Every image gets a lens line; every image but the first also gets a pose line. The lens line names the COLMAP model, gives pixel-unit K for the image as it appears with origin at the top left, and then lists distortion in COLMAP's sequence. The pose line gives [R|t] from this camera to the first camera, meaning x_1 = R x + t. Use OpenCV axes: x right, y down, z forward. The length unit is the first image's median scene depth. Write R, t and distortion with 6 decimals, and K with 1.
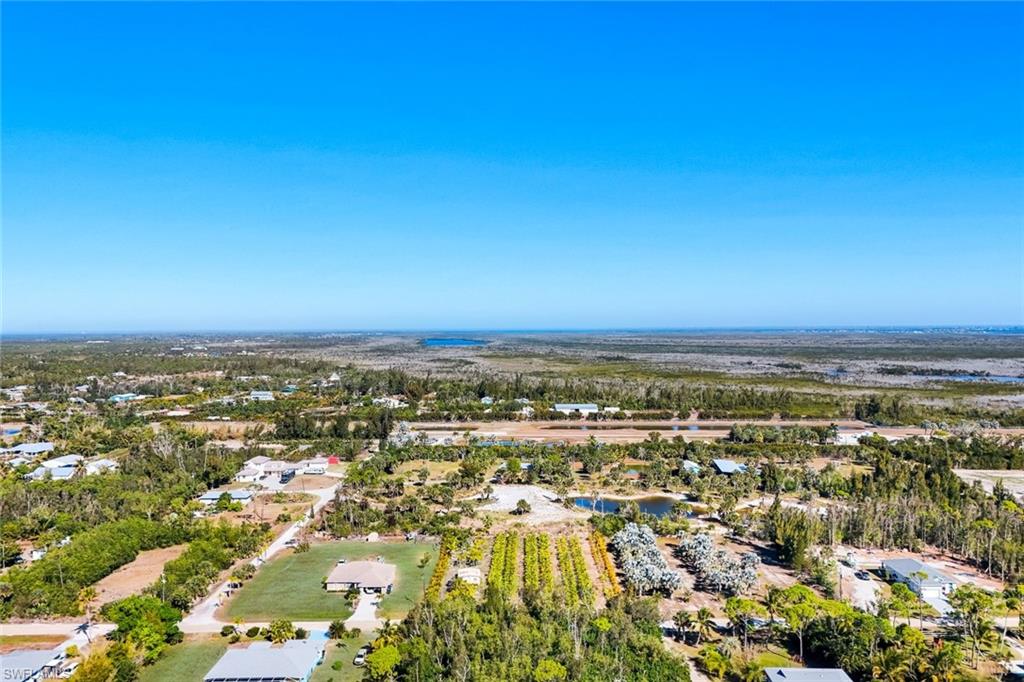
lens RADIAL K [[716.8, 0, 512.4], [0, 716.8, 336.7], [0, 0, 1]] dist [0.073495, -0.004513]
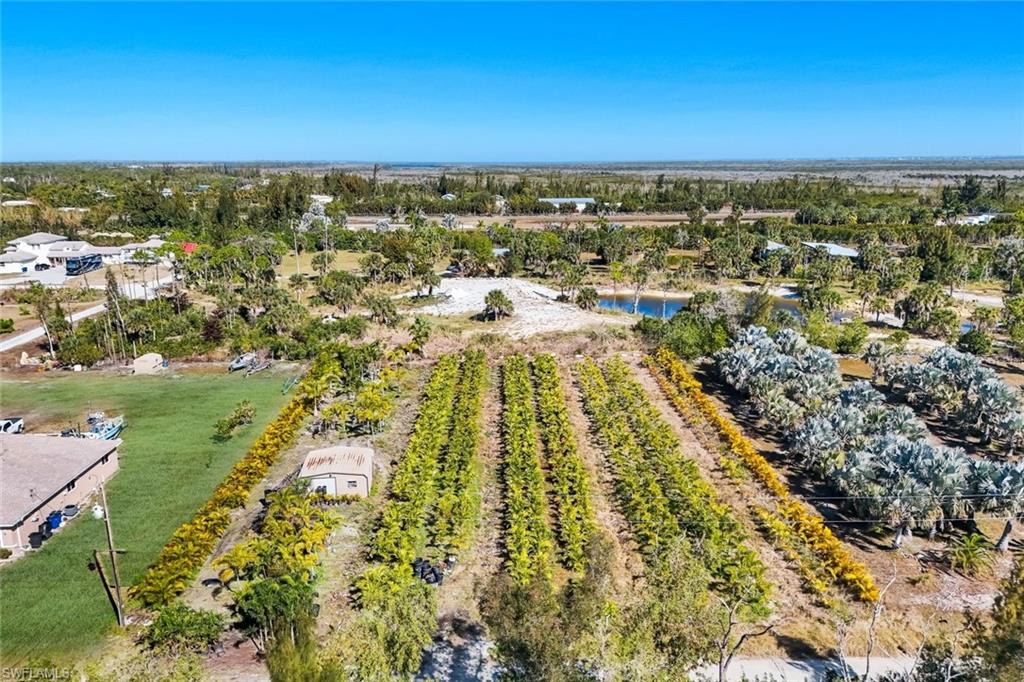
lens RADIAL K [[716.8, 0, 511.7], [0, 716.8, 346.8], [0, 0, 1]] dist [0.073495, -0.004513]
pose [[0.999343, -0.008520, 0.035241, 0.007056], [-0.000126, 0.971175, 0.238369, 0.146852], [-0.036256, -0.238216, 0.970535, 0.515640]]
